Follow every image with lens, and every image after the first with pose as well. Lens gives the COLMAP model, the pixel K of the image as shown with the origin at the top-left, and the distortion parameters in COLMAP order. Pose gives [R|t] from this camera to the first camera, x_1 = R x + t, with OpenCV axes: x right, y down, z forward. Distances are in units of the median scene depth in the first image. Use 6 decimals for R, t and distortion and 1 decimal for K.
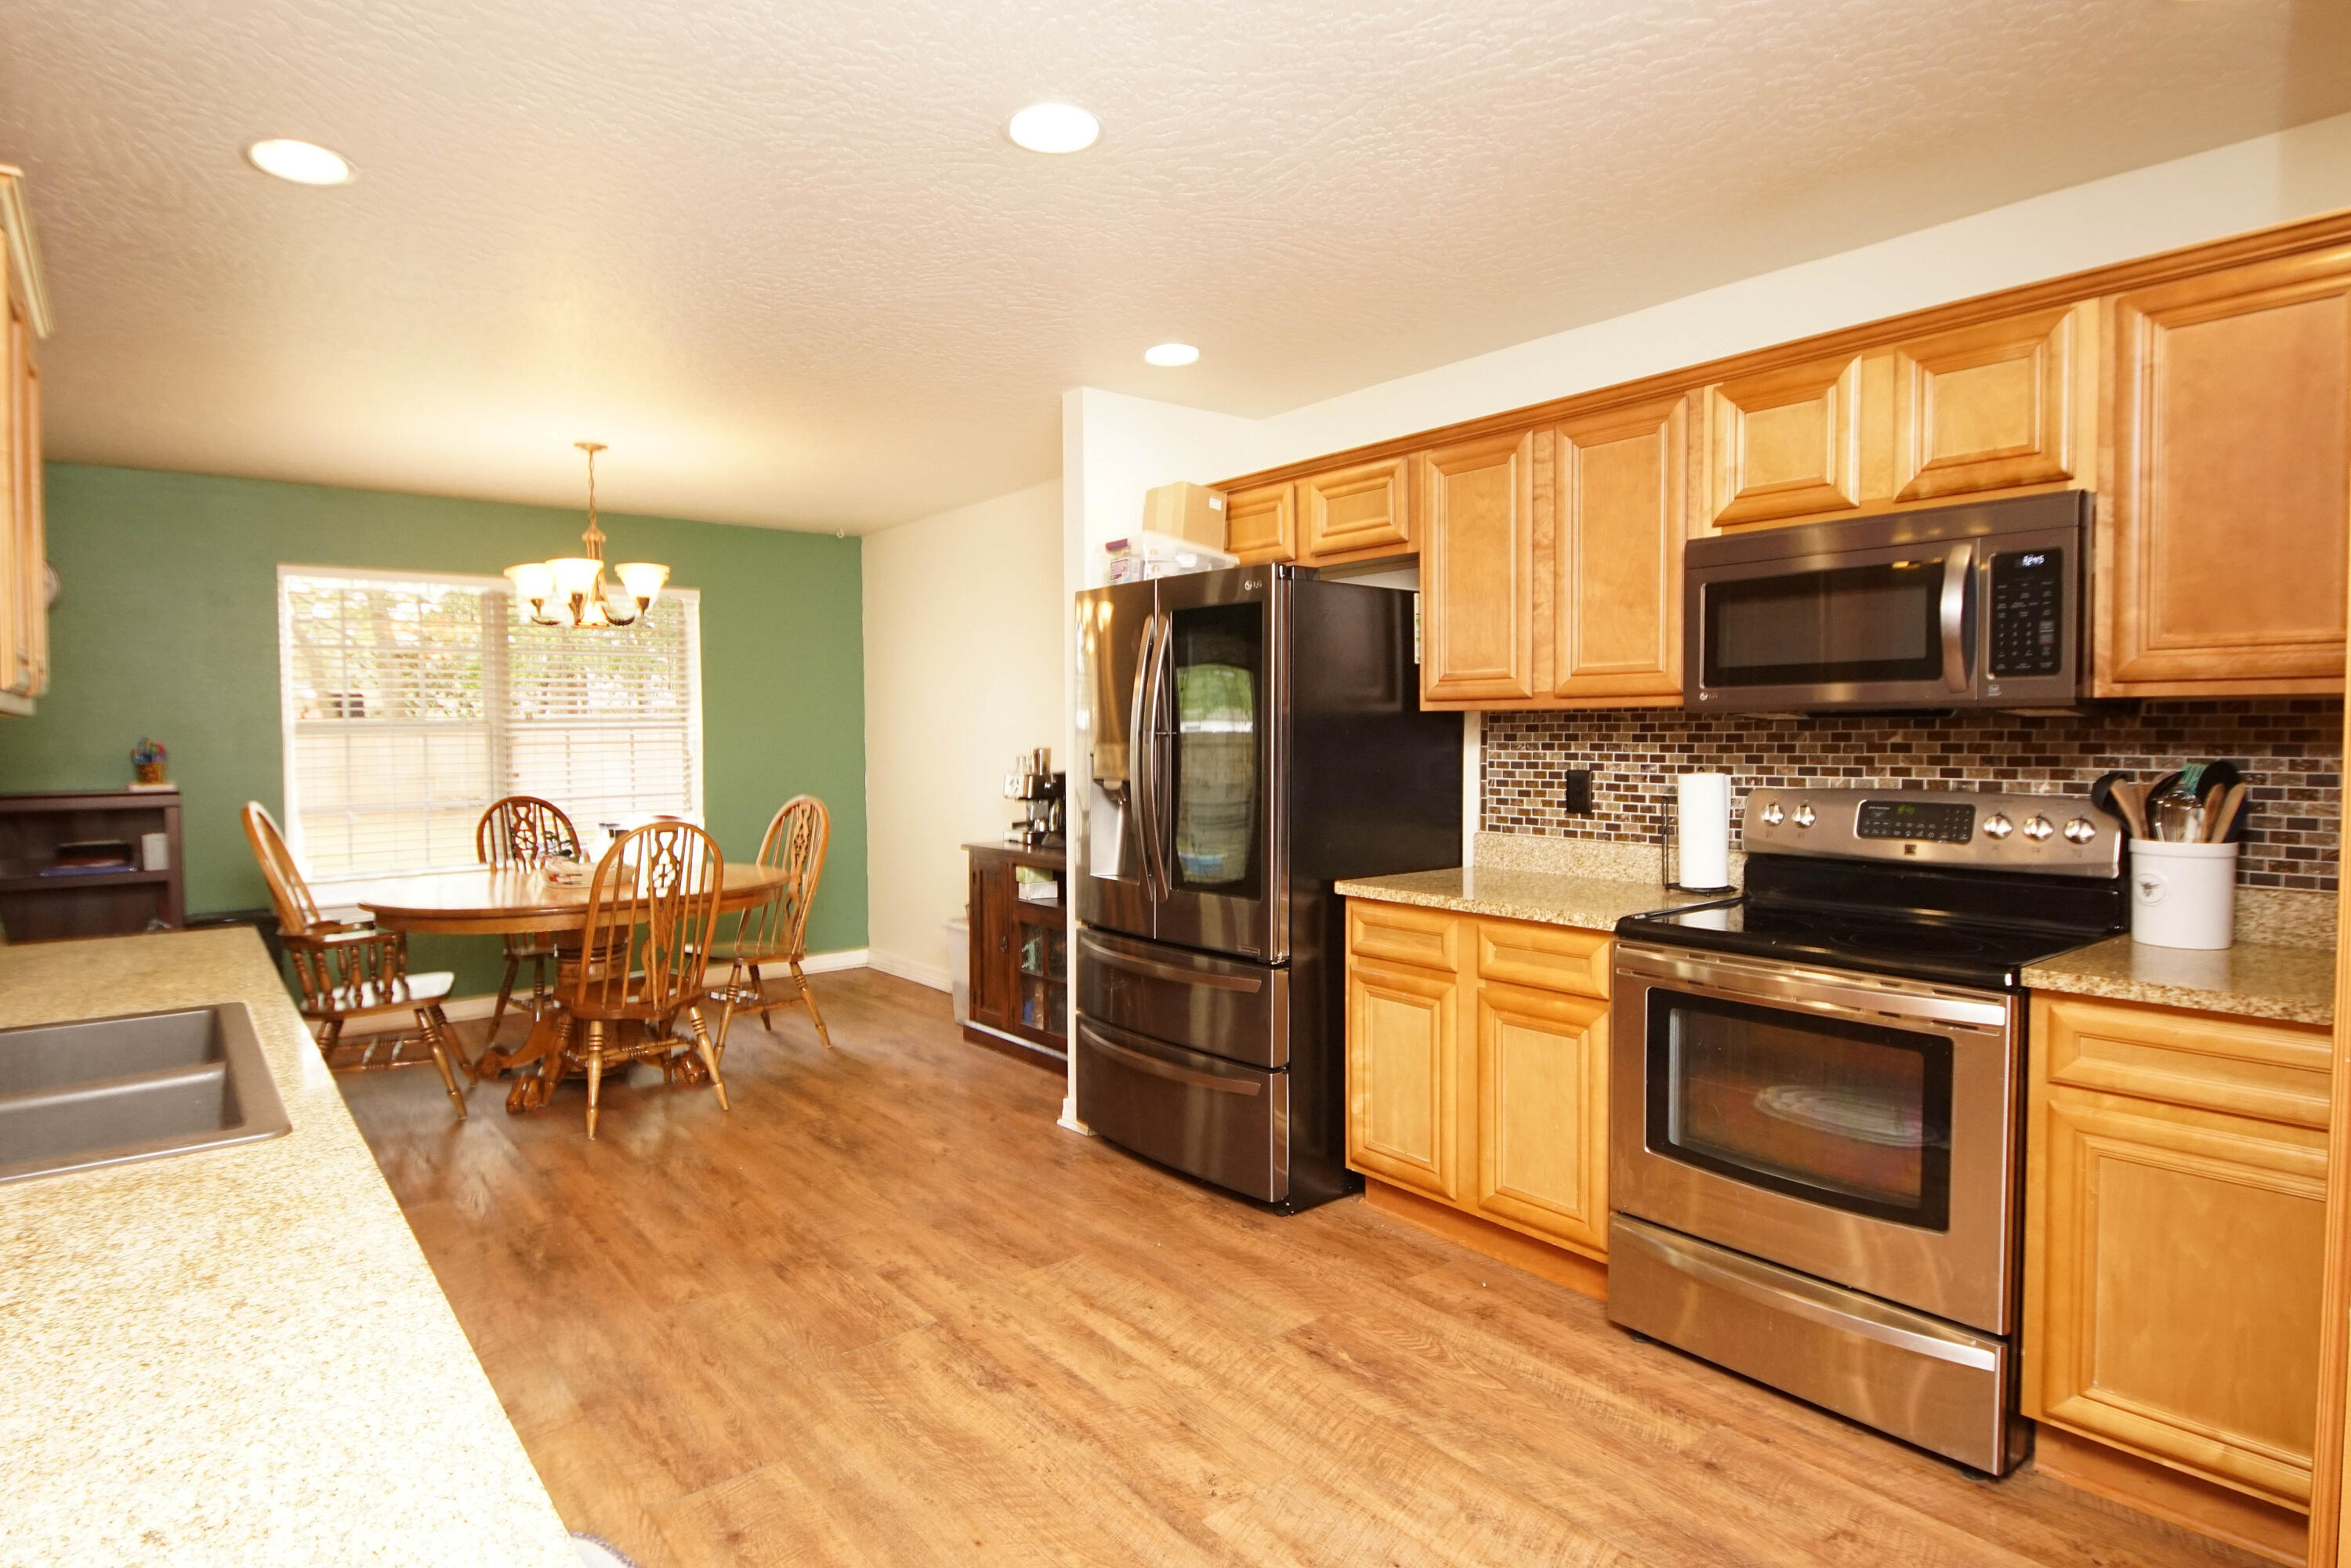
lens RADIAL K [[1262.2, 0, 1149.6], [0, 1262.2, 778.7], [0, 0, 1]] dist [0.029872, -0.012212]
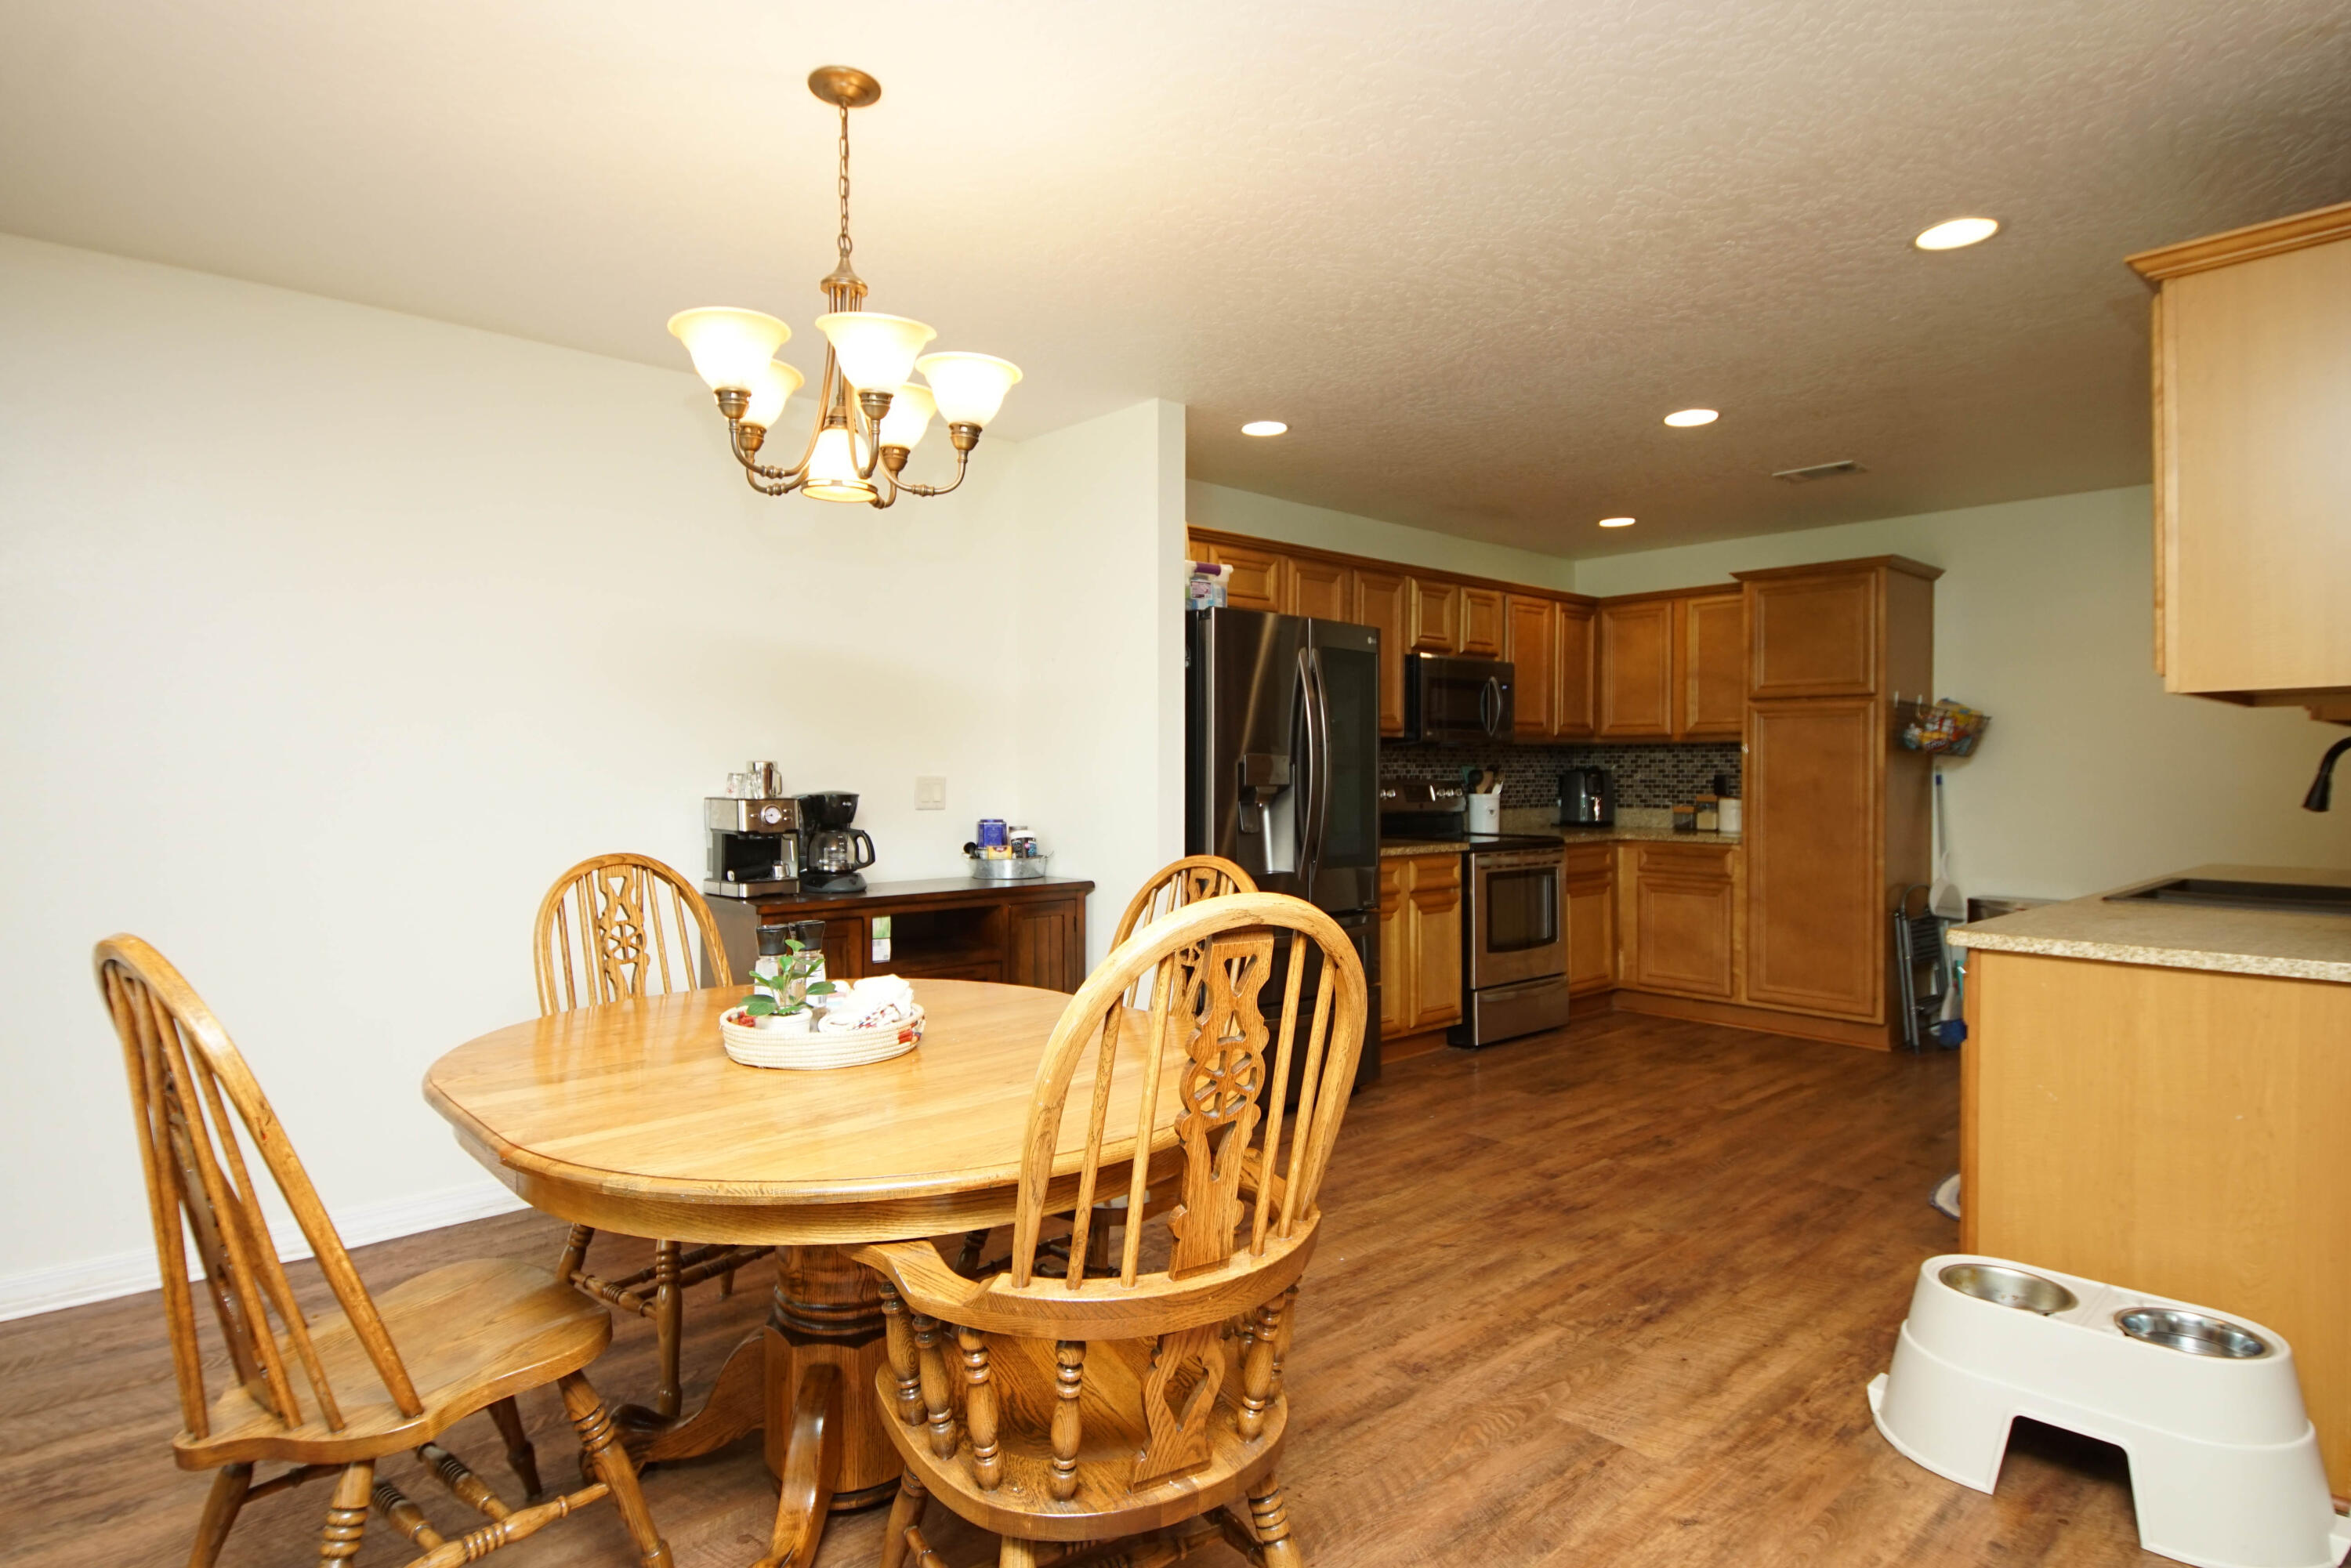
lens RADIAL K [[1262.2, 0, 1148.5], [0, 1262.2, 773.5], [0, 0, 1]] dist [0.029872, -0.012212]
pose [[-0.064853, 0.004626, 0.997884, -1.580318], [0.036849, 0.999318, -0.002237, -0.013499], [-0.997214, 0.036626, -0.064979, 1.626430]]
